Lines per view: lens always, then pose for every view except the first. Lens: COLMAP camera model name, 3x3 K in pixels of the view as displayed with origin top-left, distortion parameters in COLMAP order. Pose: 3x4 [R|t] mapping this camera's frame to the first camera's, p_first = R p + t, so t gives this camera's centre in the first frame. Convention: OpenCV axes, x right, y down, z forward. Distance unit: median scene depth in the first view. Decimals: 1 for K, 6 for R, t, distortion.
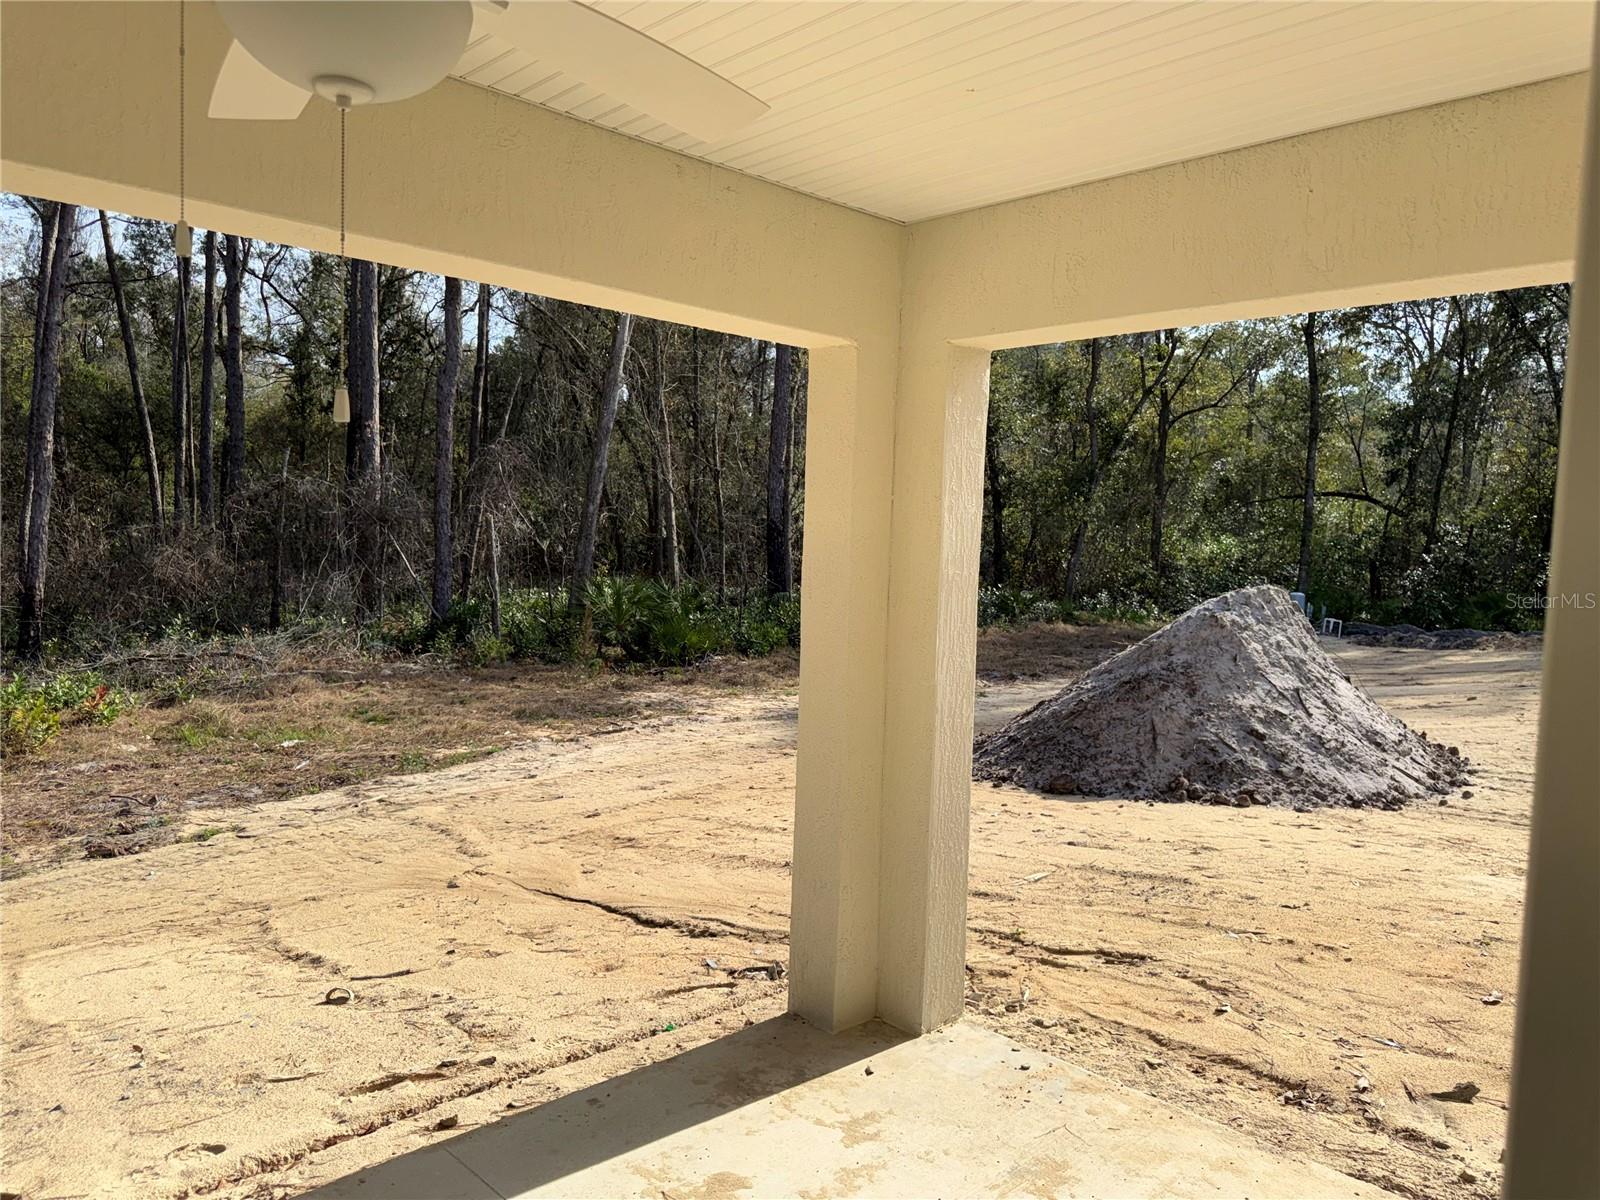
lens RADIAL K [[1122.6, 0, 805.1], [0, 1122.6, 604.9], [0, 0, 1]] dist [0.030107, -0.046737]
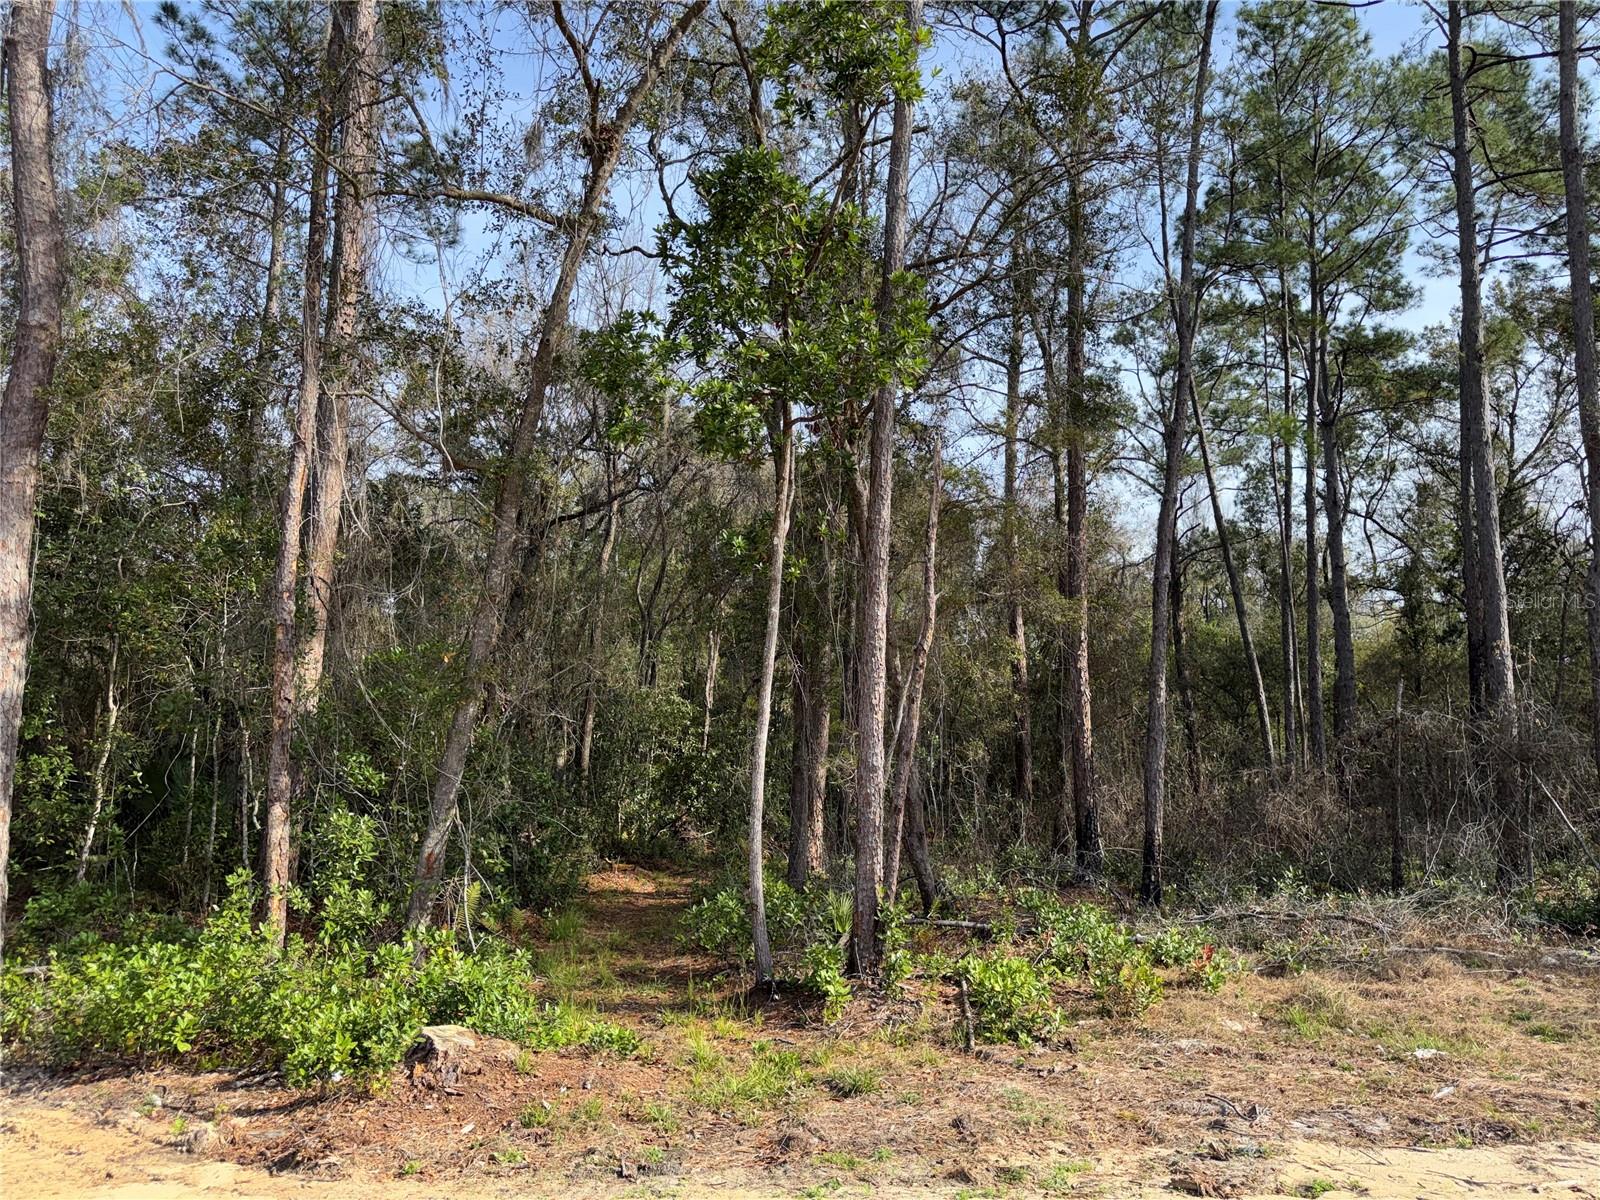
lens RADIAL K [[1129.9, 0, 808.6], [0, 1129.9, 604.8], [0, 0, 1]] dist [0.032321, -0.034846]
pose [[0.614241, -0.127143, -0.778809, -0.067979], [-0.041731, 0.980320, -0.192953, -0.008186], [0.788014, 0.151020, 0.596847, 0.151251]]
